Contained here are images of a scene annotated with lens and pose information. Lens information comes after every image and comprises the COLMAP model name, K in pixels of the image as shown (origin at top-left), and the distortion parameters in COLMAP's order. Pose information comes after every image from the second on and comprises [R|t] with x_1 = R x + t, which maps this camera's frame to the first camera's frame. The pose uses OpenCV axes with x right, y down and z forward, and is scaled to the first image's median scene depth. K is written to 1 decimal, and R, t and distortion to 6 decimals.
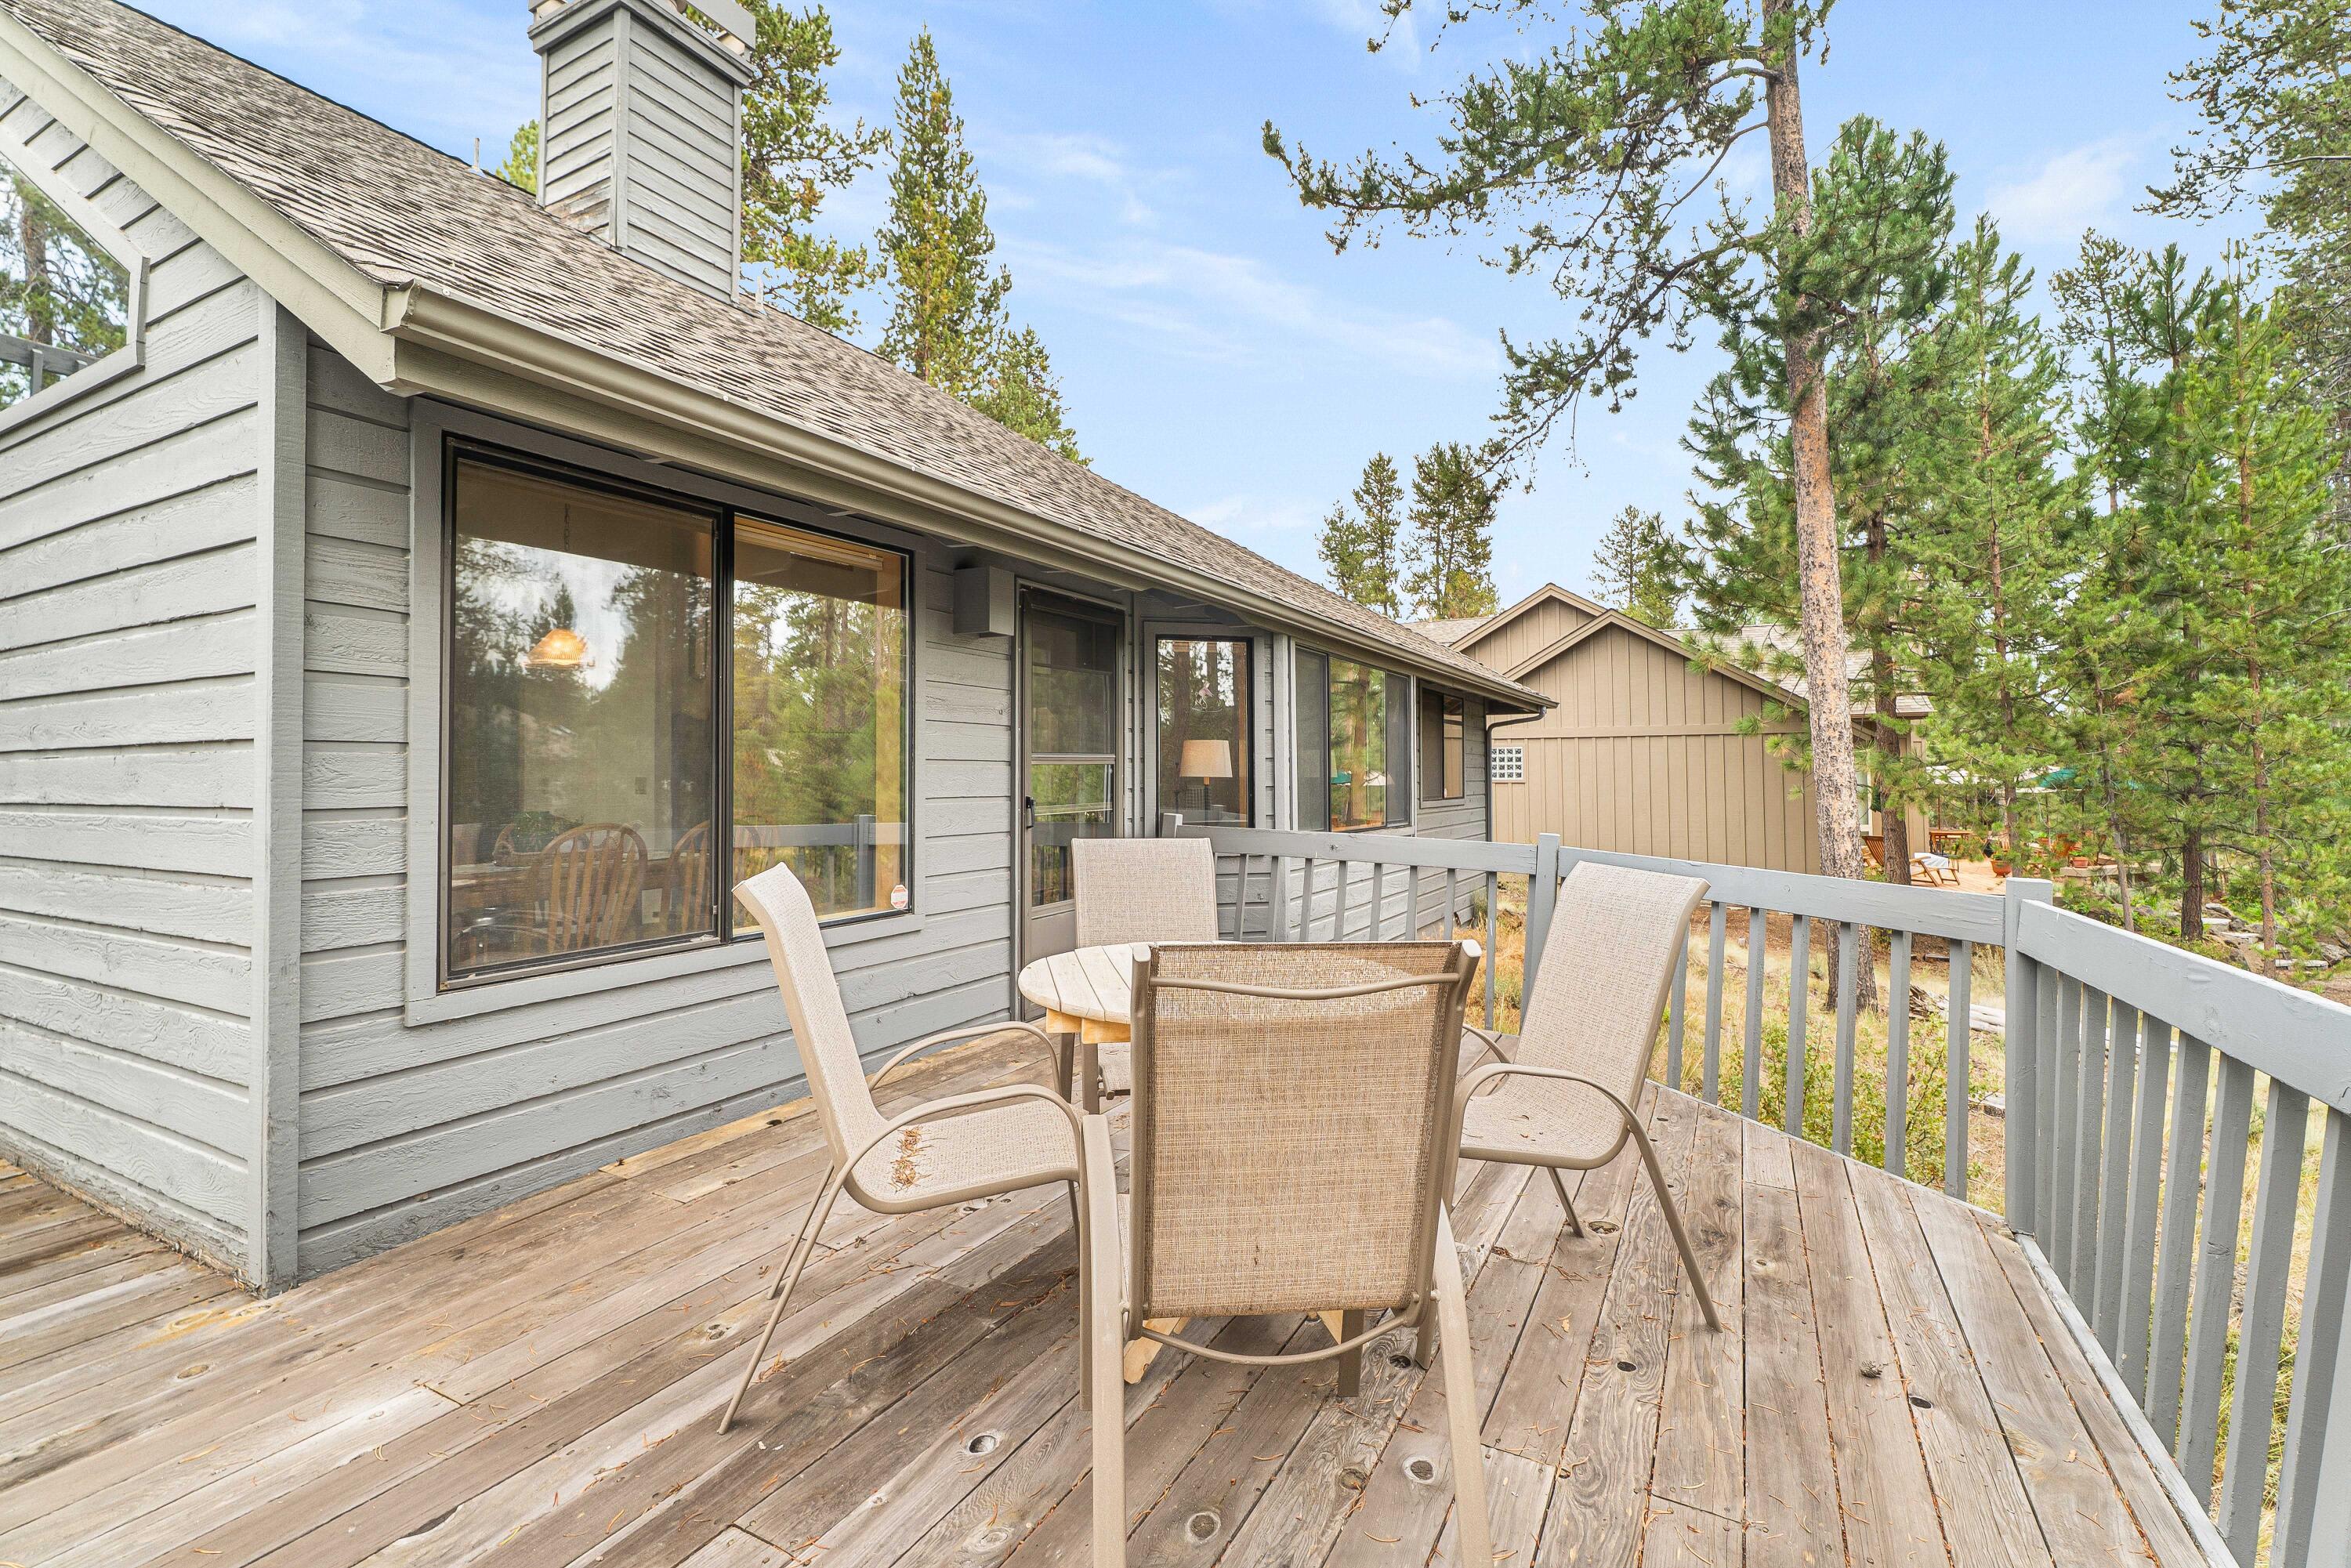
lens RADIAL K [[1050.1, 0, 1169.9], [0, 1050.1, 789.5], [0, 0, 1]] dist [0.000370, 0.000083]
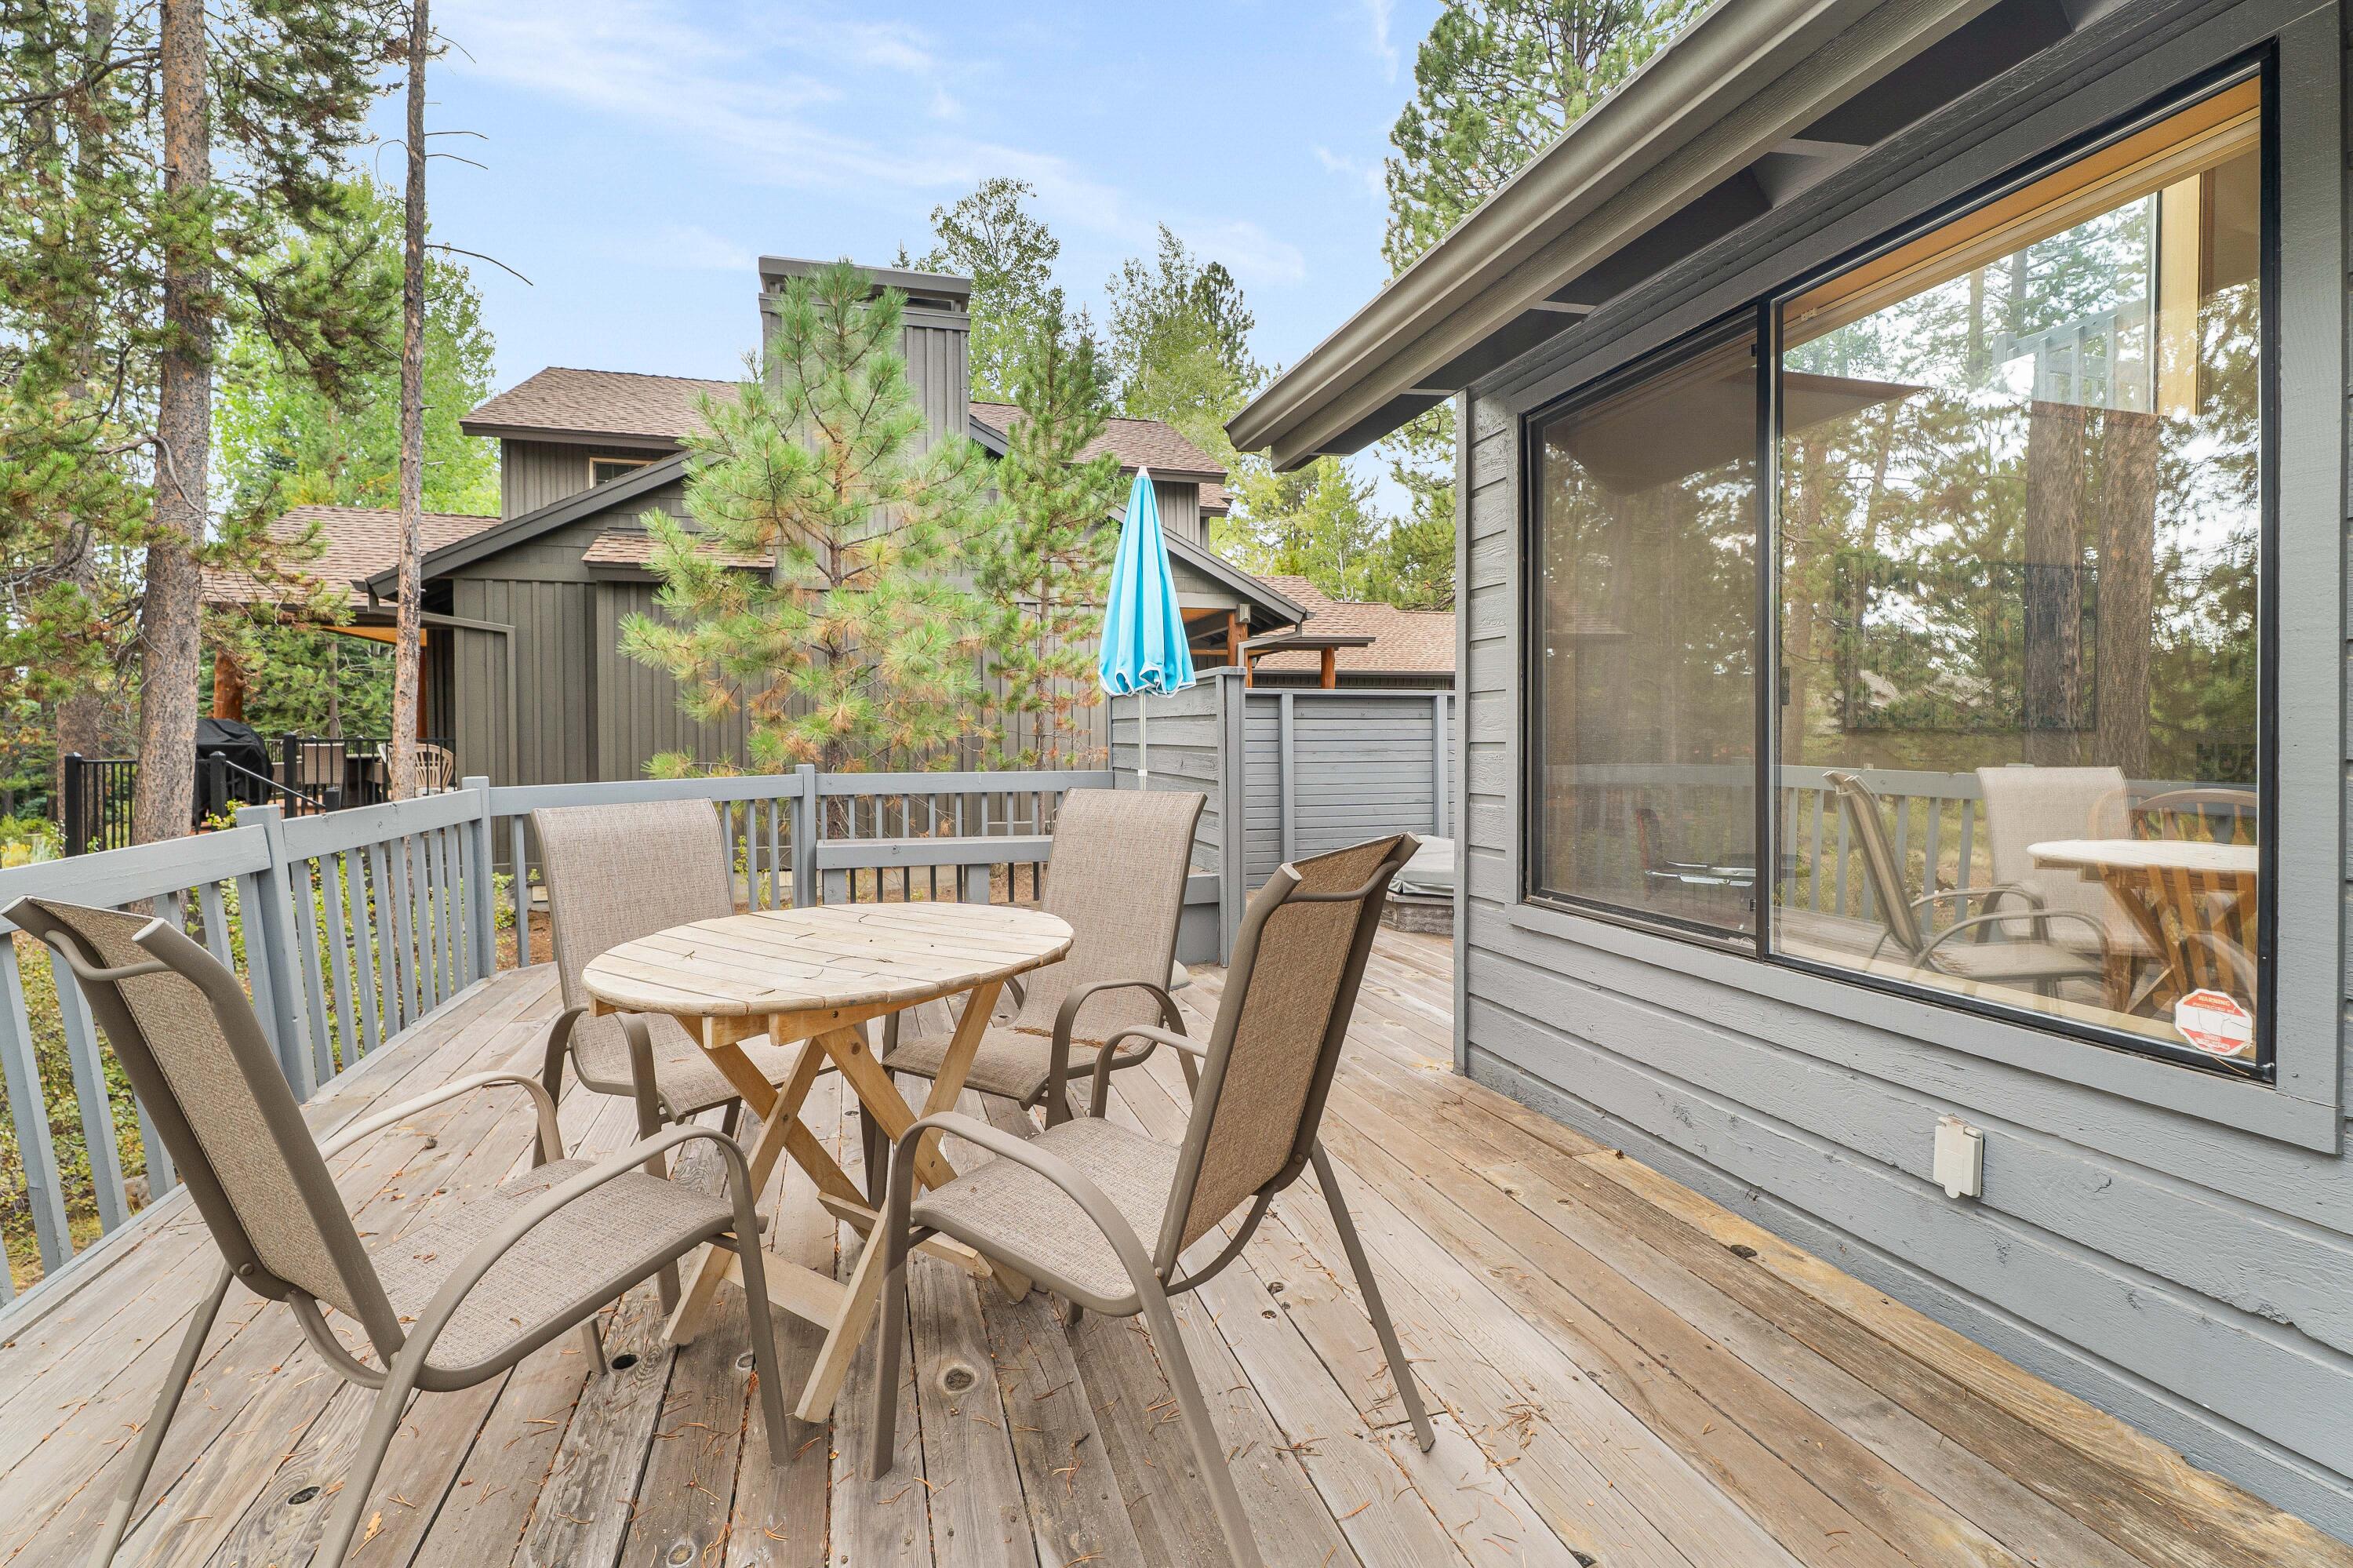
lens RADIAL K [[1041.6, 0, 1174.6], [0, 1041.6, 781.2], [0, 0, 1]] dist [-0.003045, -0.000353]
pose [[-0.703756, 0.039562, -0.709340, 0.360750], [0.003476, 0.998628, 0.052248, -0.003675], [0.710434, 0.034304, -0.702928, 1.404823]]
